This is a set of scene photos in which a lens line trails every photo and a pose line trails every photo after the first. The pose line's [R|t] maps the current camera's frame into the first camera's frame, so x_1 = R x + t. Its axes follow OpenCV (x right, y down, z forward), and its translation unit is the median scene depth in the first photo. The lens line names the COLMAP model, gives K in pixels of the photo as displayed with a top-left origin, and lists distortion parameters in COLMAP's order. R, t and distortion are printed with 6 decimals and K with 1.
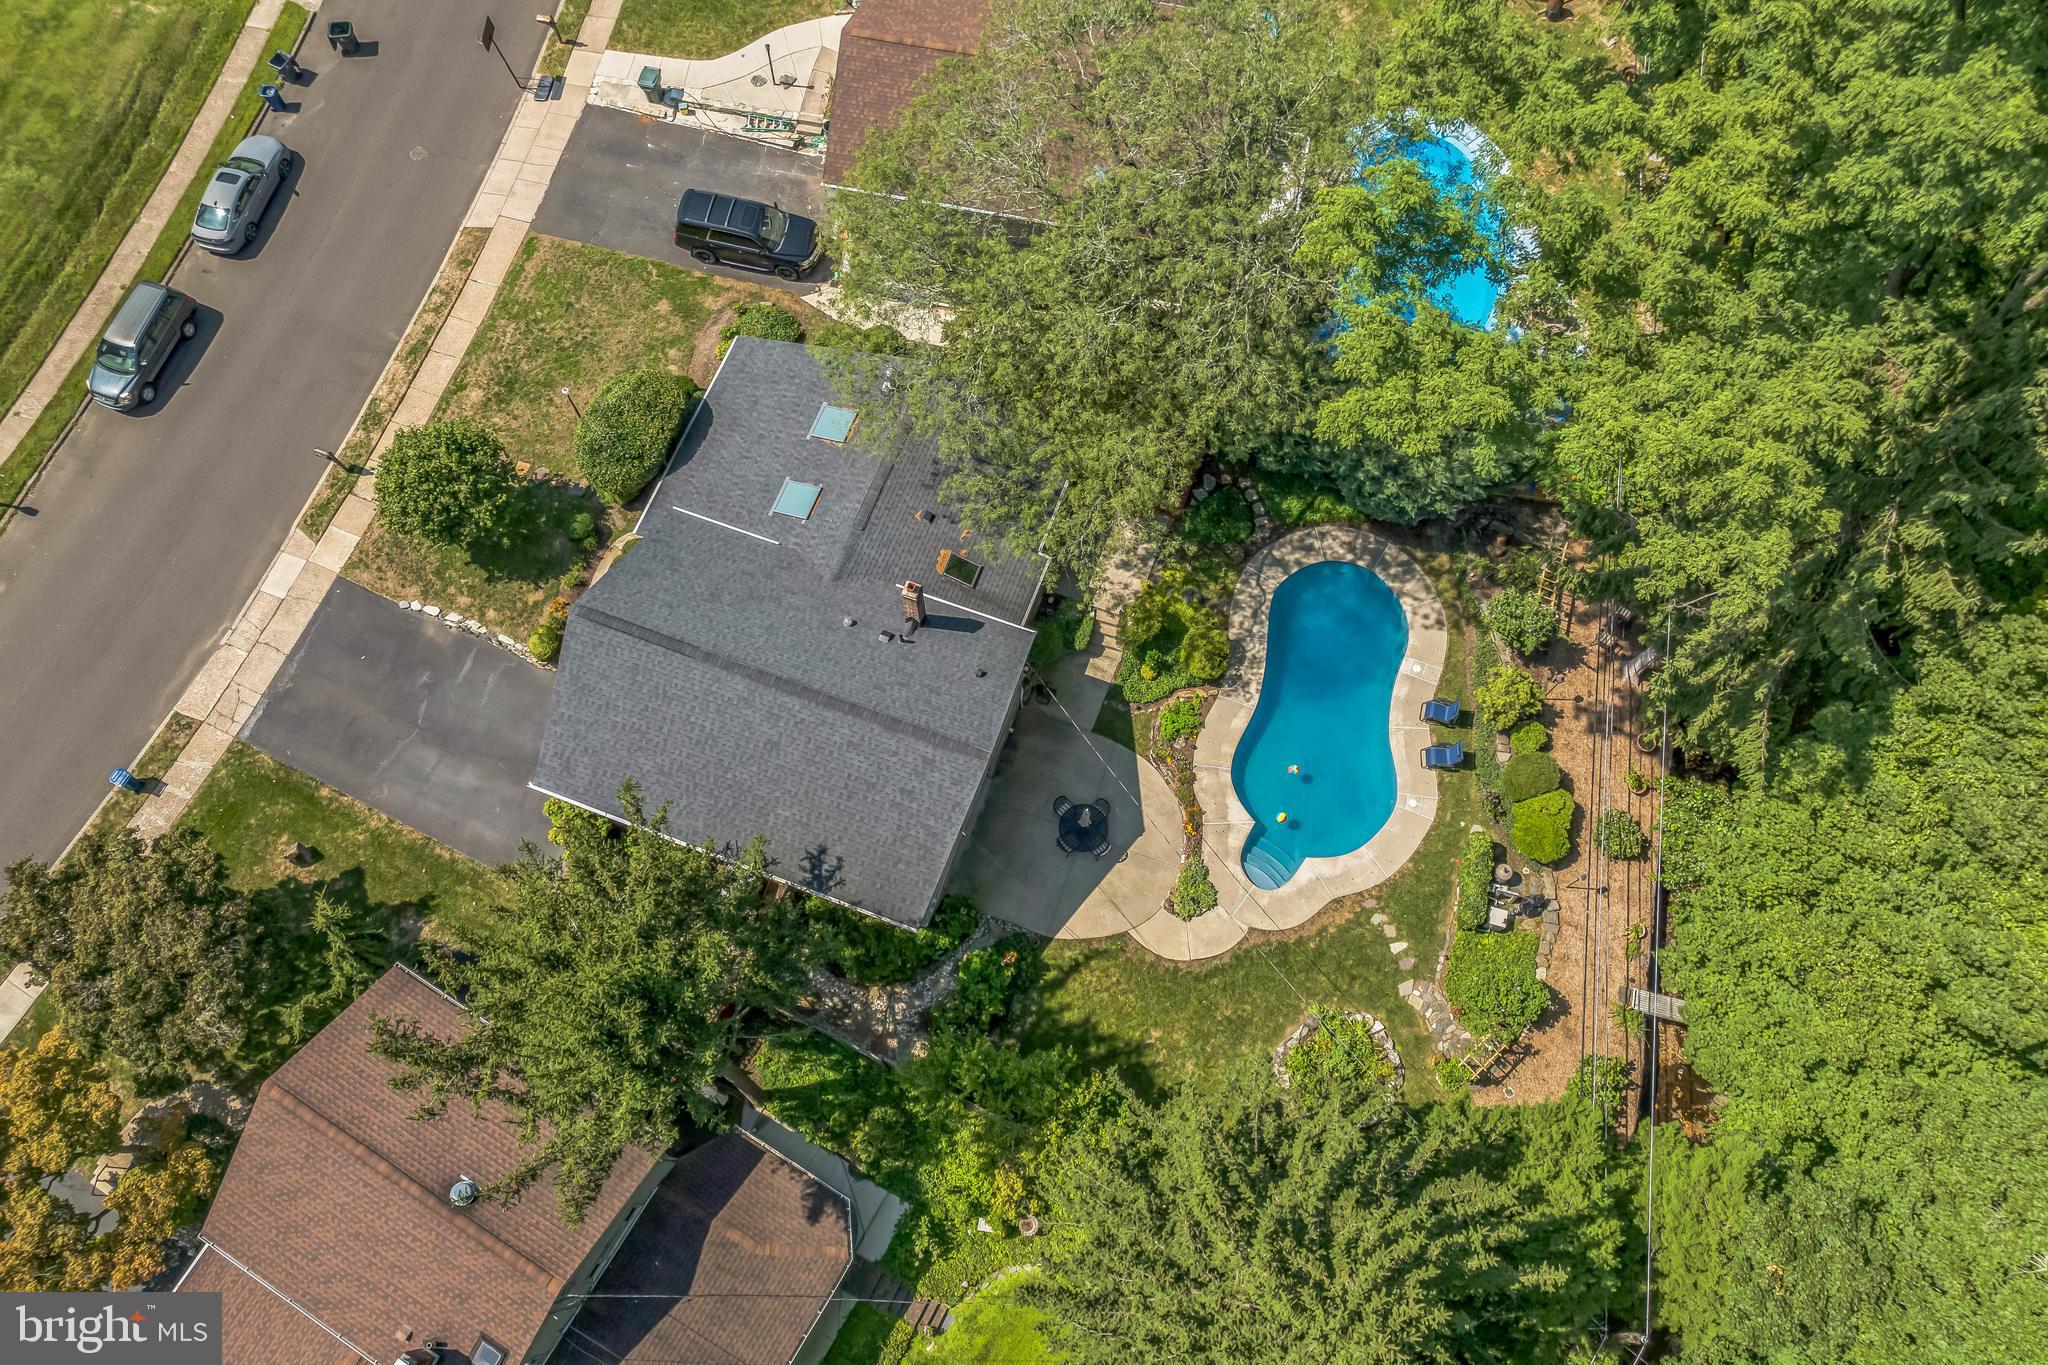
lens RADIAL K [[1463.5, 0, 1024.0], [0, 1463.5, 682.5], [0, 0, 1]] dist [-0.058781, 0.033667]
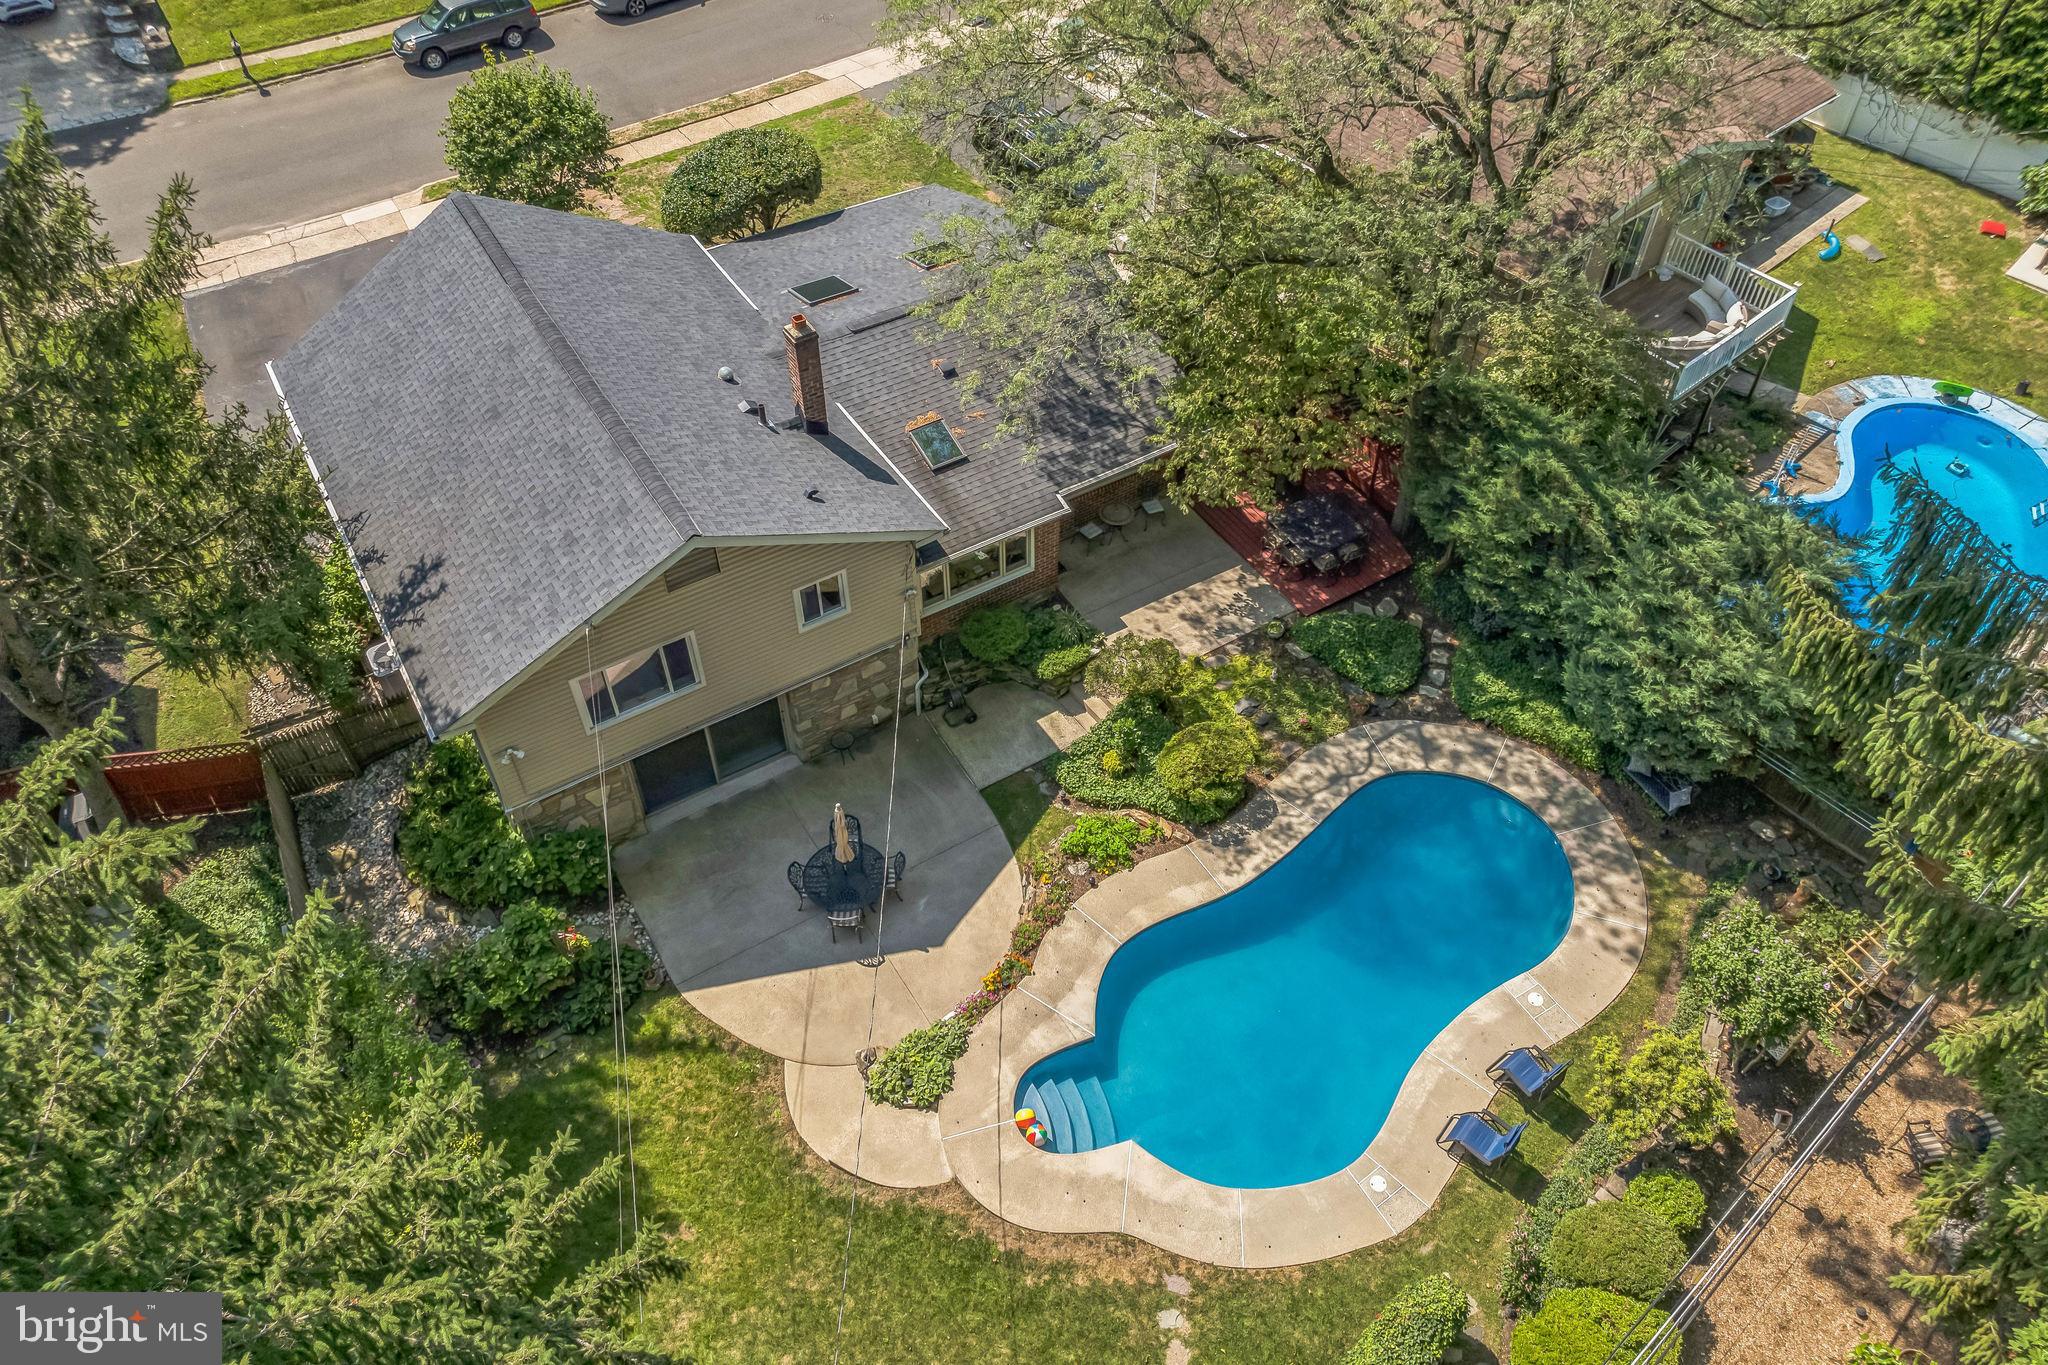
lens RADIAL K [[1463.5, 0, 1024.0], [0, 1463.5, 682.5], [0, 0, 1]] dist [-0.058781, 0.033667]
pose [[0.789794, 0.451616, -0.415052, 0.289480], [-0.575926, 0.778822, -0.248487, 0.137182], [0.211031, 0.435293, 0.875206, 0.457368]]
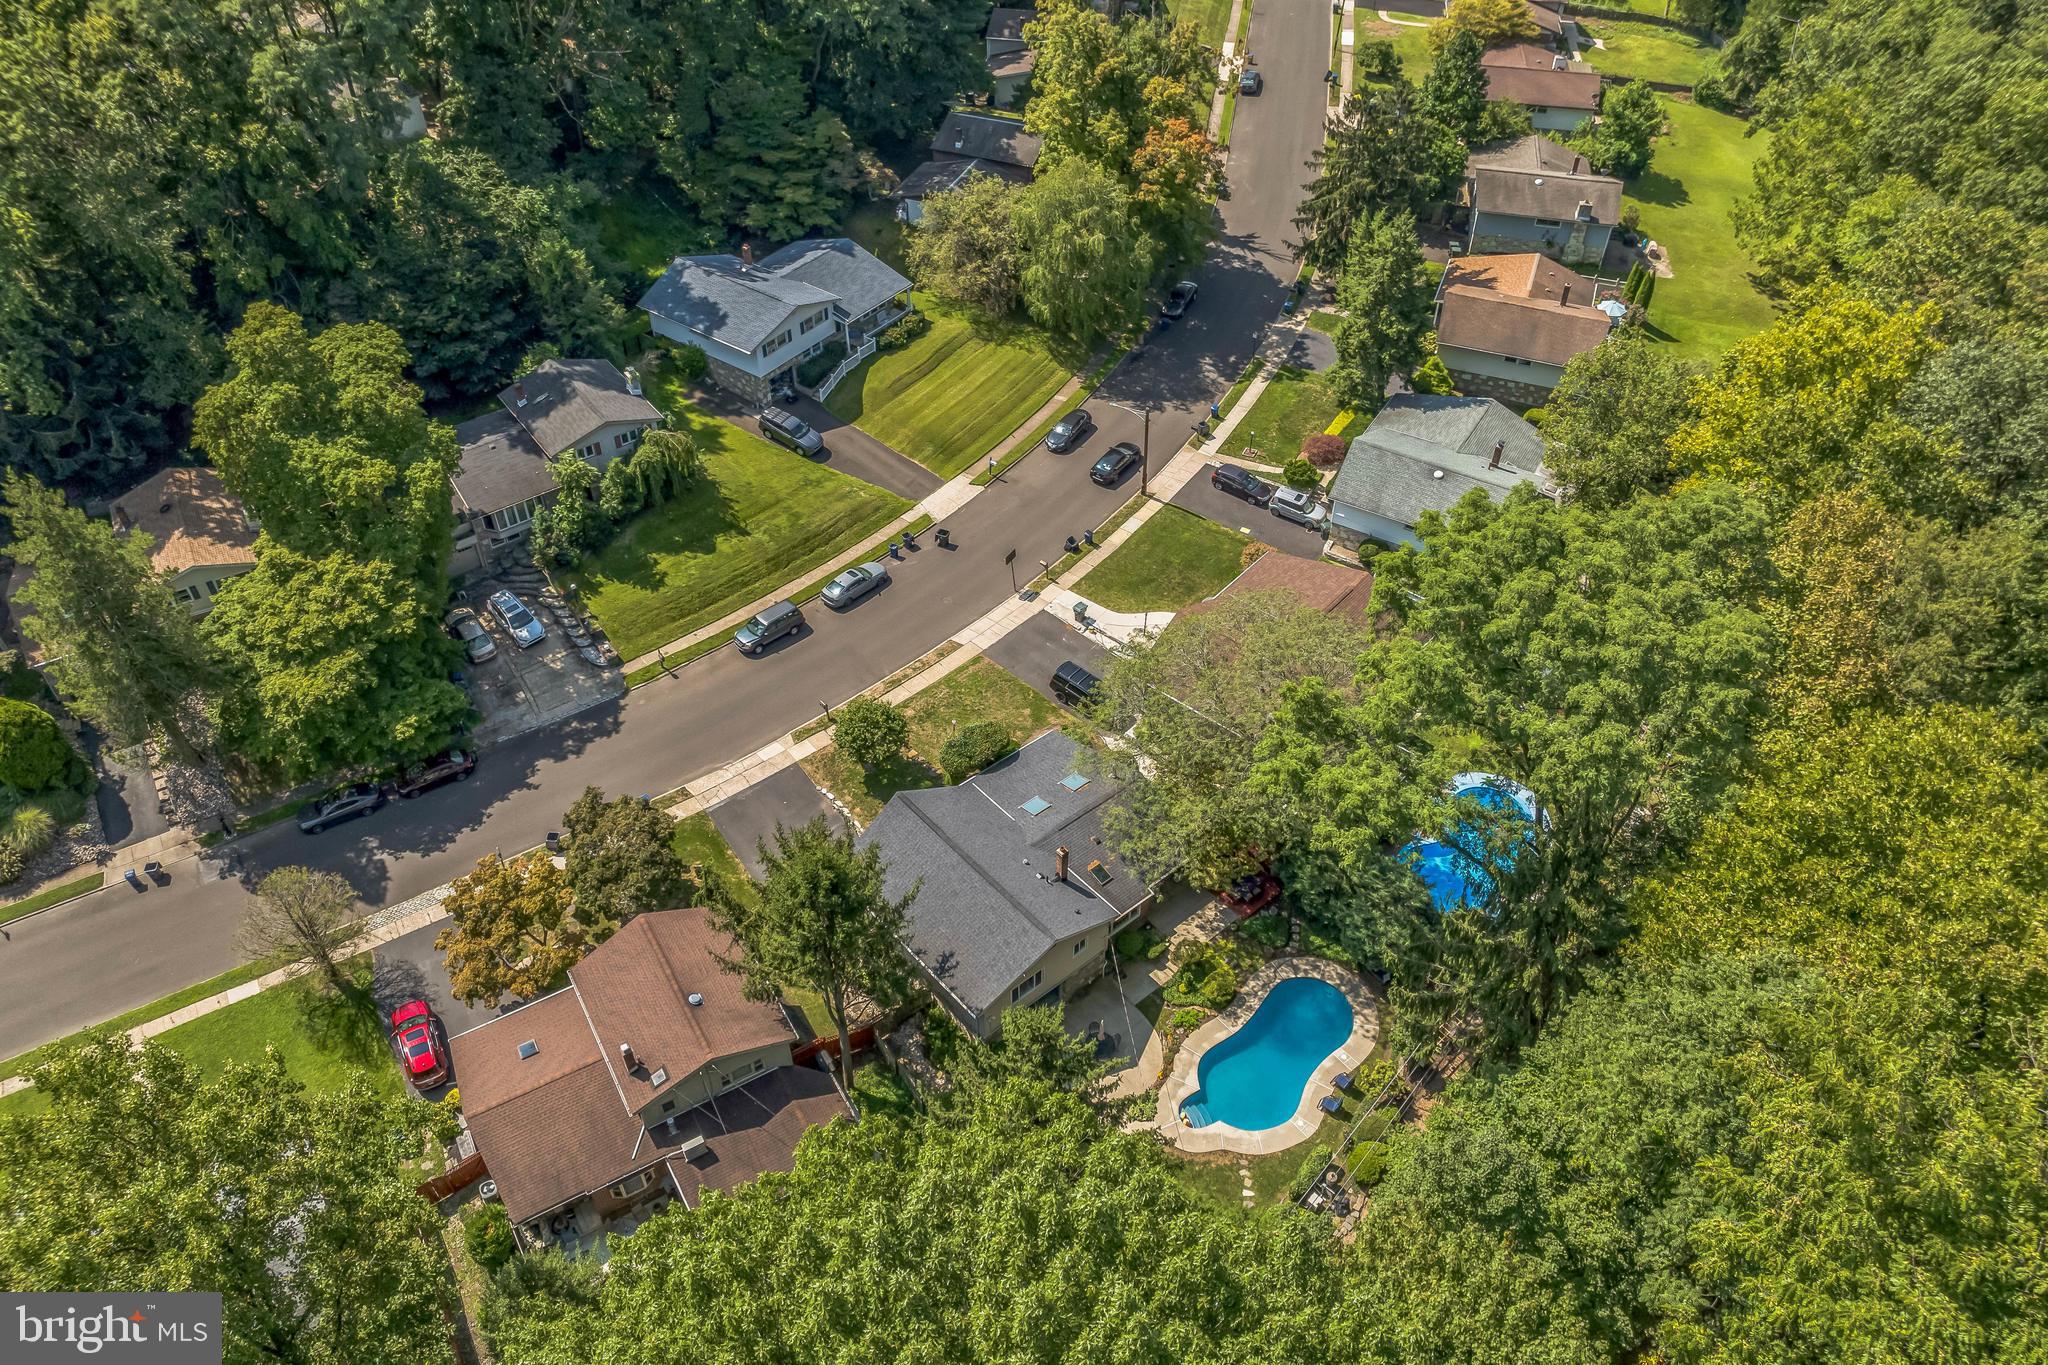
lens RADIAL K [[1461.7, 0, 1024.0], [0, 1461.7, 682.5], [0, 0, 1]] dist [-0.008179, -0.002196]
pose [[0.874493, 0.331539, -0.354041, 0.389470], [-0.456320, 0.809786, -0.368807, 0.392876], [0.164423, 0.484074, 0.859440, -0.570672]]
